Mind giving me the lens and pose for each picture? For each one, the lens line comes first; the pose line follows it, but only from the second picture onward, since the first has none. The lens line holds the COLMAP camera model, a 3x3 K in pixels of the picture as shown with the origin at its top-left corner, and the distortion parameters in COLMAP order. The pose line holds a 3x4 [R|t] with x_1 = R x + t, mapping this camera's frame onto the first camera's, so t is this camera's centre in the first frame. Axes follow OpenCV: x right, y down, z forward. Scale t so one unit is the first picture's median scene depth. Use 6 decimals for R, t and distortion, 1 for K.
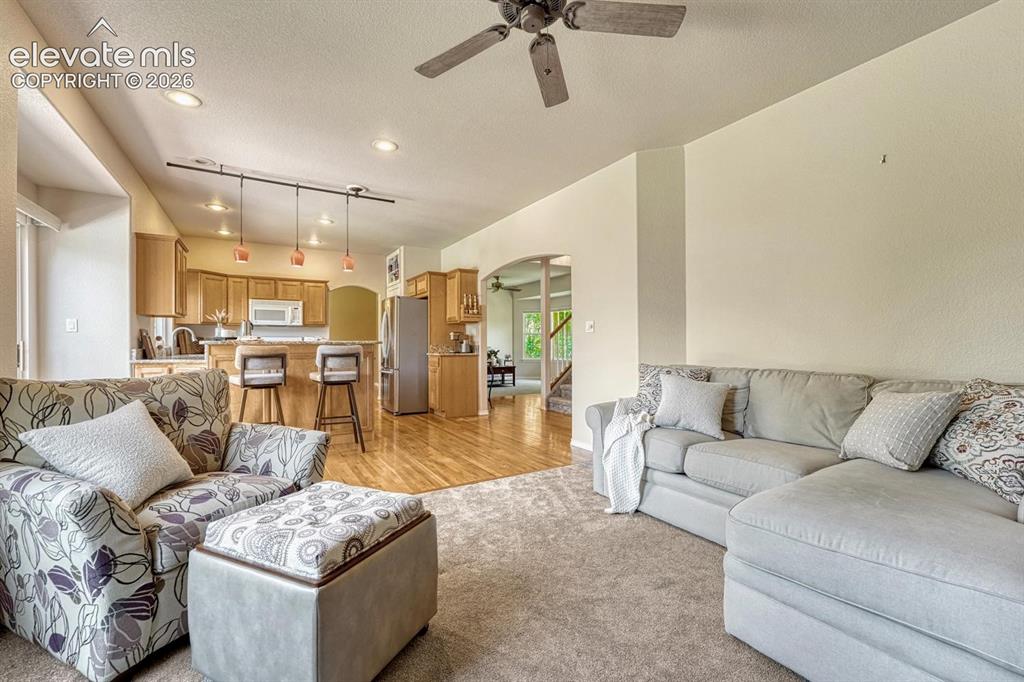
lens RADIAL K [[449.4, 0, 515.9], [0, 449.4, 344.9], [0, 0, 1]] dist [-0.003929, -0.000627]
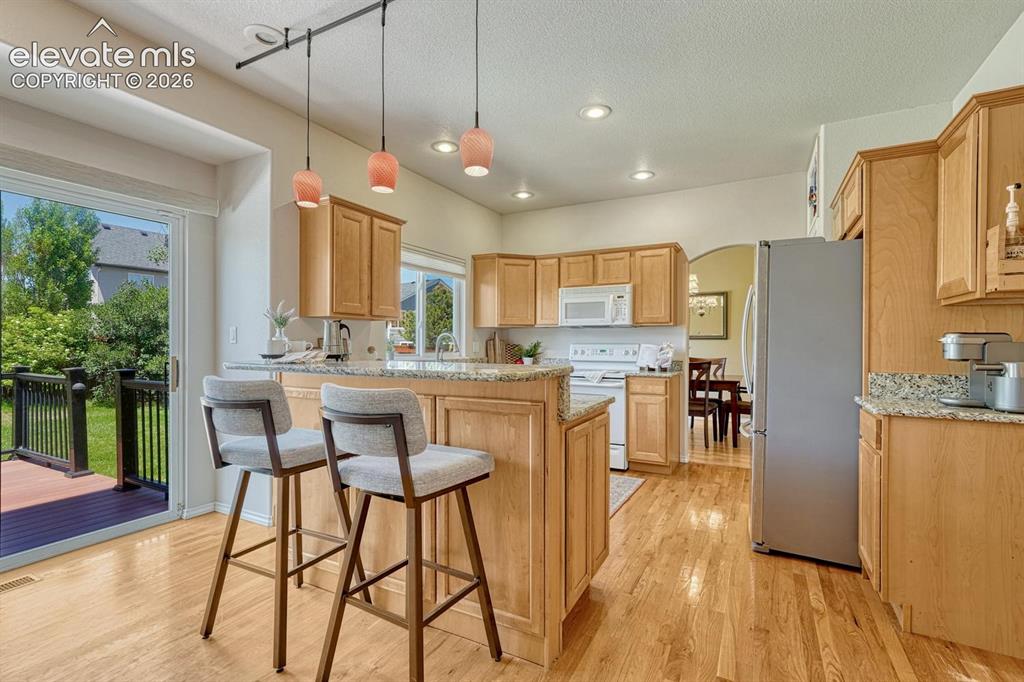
lens RADIAL K [[480.1, 0, 494.2], [0, 480.1, 345.9], [0, 0, 1]] dist [0.004378, 0.000993]
pose [[0.507772, 0.008254, -0.861452, -0.024205], [-0.006863, 0.999961, 0.005536, -0.020127], [0.861464, 0.003101, 0.507809, 0.592294]]
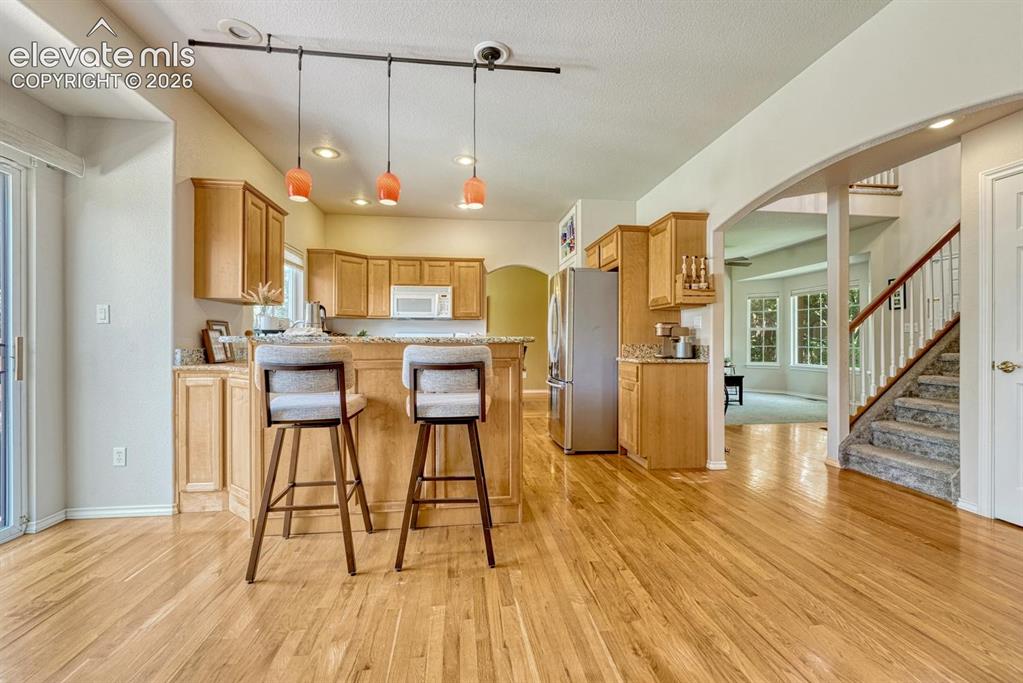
lens RADIAL K [[449.0, 0, 511.1], [0, 449.0, 344.4], [0, 0, 1]] dist [-0.003929, -0.000627]
pose [[0.917465, 0.005477, -0.397778, -0.086055], [-0.004293, 0.999983, 0.003867, -0.001497], [0.397793, -0.001840, 0.917473, 0.378573]]
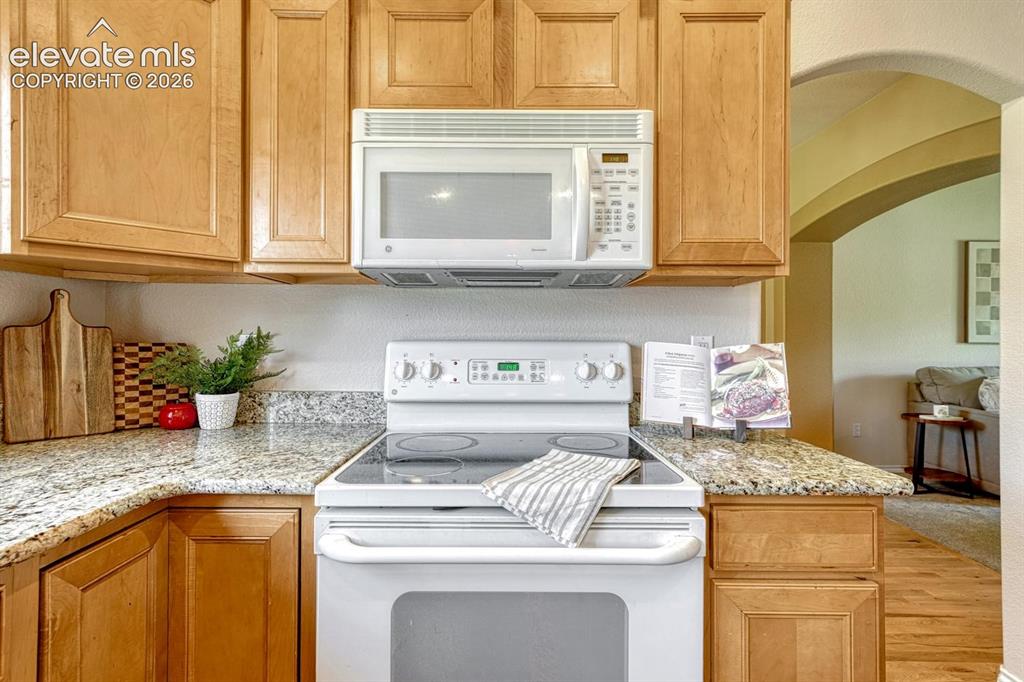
lens RADIAL K [[480.1, 0, 518.0], [0, 480.1, 337.8], [0, 0, 1]] dist [0.004378, 0.000993]
pose [[0.875561, 0.006969, -0.483058, -0.493592], [-0.009799, 0.999946, -0.003335, -0.021143], [0.483009, 0.007654, 0.875582, 0.944542]]
